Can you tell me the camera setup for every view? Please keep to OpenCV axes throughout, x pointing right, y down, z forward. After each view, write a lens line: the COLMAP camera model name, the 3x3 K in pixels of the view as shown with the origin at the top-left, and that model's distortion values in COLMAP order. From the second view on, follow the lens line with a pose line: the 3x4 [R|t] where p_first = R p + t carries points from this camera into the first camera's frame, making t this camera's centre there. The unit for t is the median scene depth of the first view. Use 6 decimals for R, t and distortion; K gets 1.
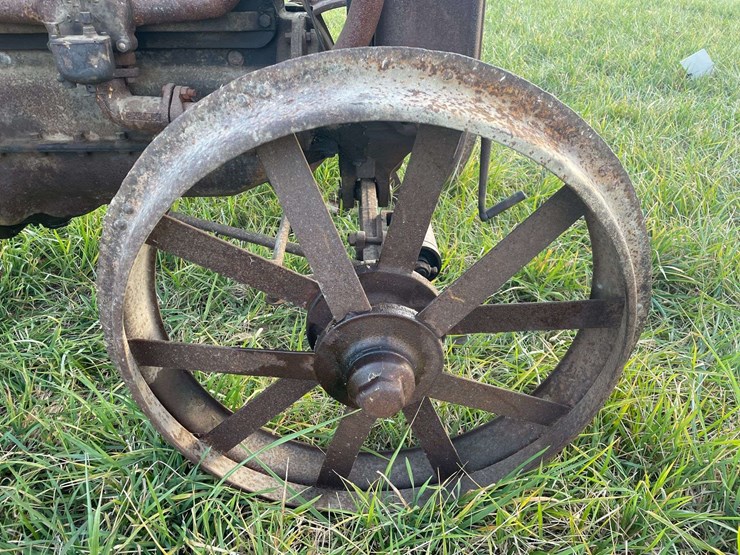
lens RADIAL K [[554.1, 0, 367.6], [0, 554.1, 277.1], [0, 0, 1]] dist [0.084735, -0.111833]
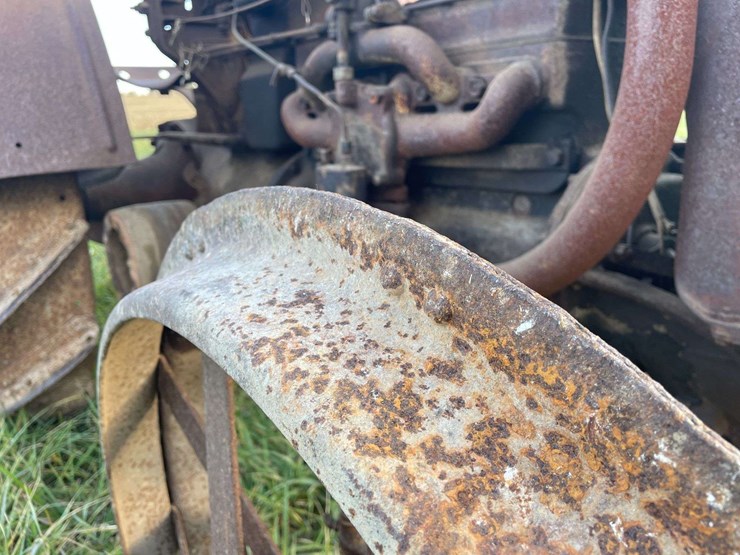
lens RADIAL K [[566.7, 0, 371.7], [0, 566.7, 274.2], [0, 0, 1]] dist [0.052907, -0.074749]
pose [[0.591482, 0.189517, -0.783730, 0.409534], [-0.373873, 0.925644, -0.058329, -0.329591], [0.714401, 0.327515, 0.618357, 0.752691]]
